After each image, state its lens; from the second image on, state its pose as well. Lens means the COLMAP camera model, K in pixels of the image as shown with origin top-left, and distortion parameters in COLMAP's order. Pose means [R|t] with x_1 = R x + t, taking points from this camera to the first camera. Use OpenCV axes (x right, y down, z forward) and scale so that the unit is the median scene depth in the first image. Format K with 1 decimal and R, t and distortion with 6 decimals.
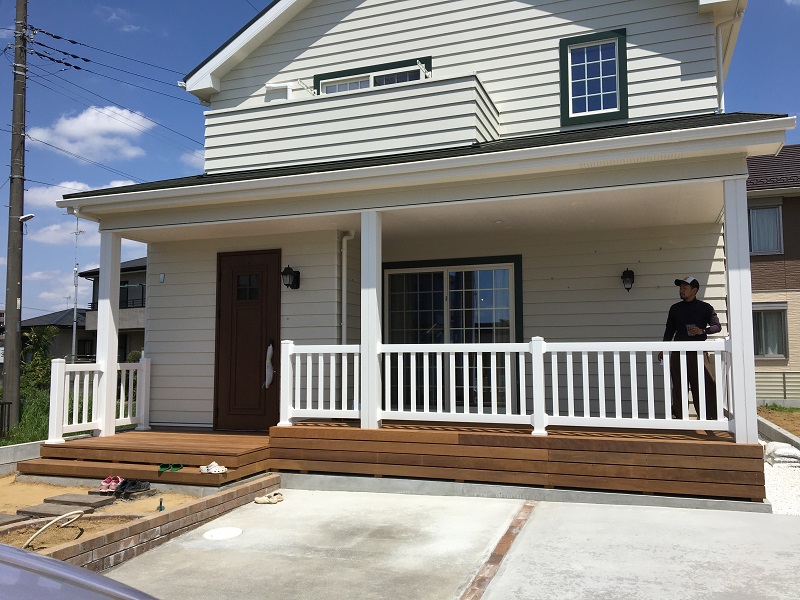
lens RADIAL K [[686.9, 0, 400.0], [0, 686.9, 300.0], [0, 0, 1]] dist [0.098348, -0.166974]
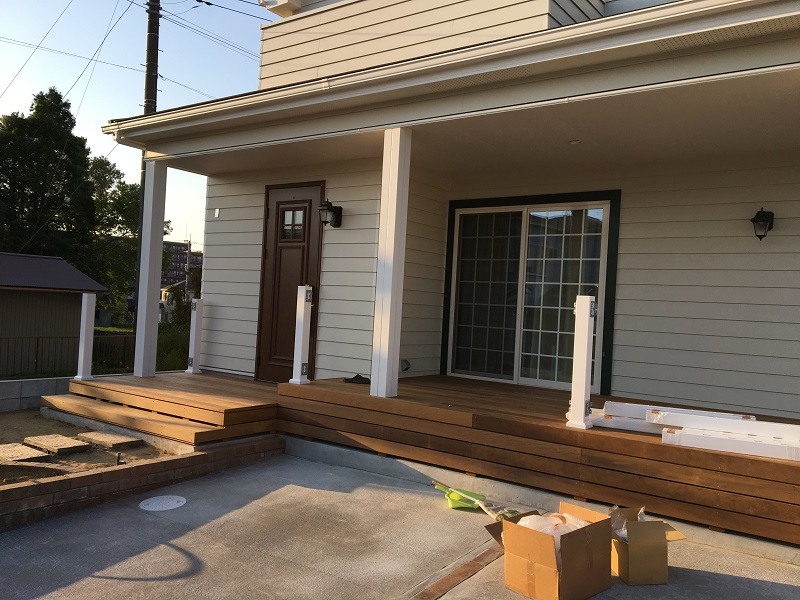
lens RADIAL K [[681.3, 0, 400.0], [0, 681.3, 300.0], [0, 0, 1]] dist [0.112555, -0.176420]
pose [[0.958963, 0.054616, -0.278222, 0.169344], [-0.037334, 0.997051, 0.067043, 0.014700], [0.281063, -0.053904, 0.958174, 0.198431]]
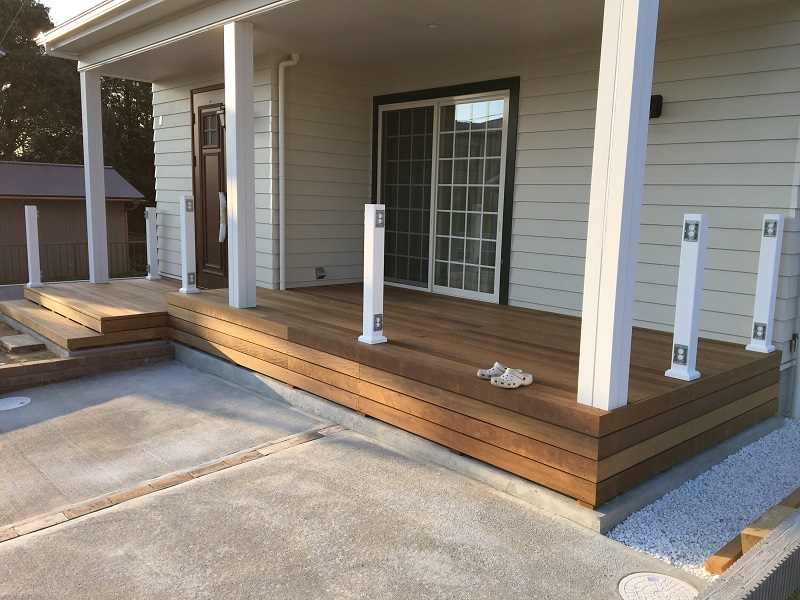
lens RADIAL K [[678.1, 0, 404.1], [0, 678.1, 312.4], [0, 0, 1]] dist [0.073135, -0.083767]
pose [[0.891297, 0.107711, -0.440441, 0.418914], [-0.000783, 0.971739, 0.236056, 0.001162], [0.453420, -0.210050, 0.866192, 0.327440]]
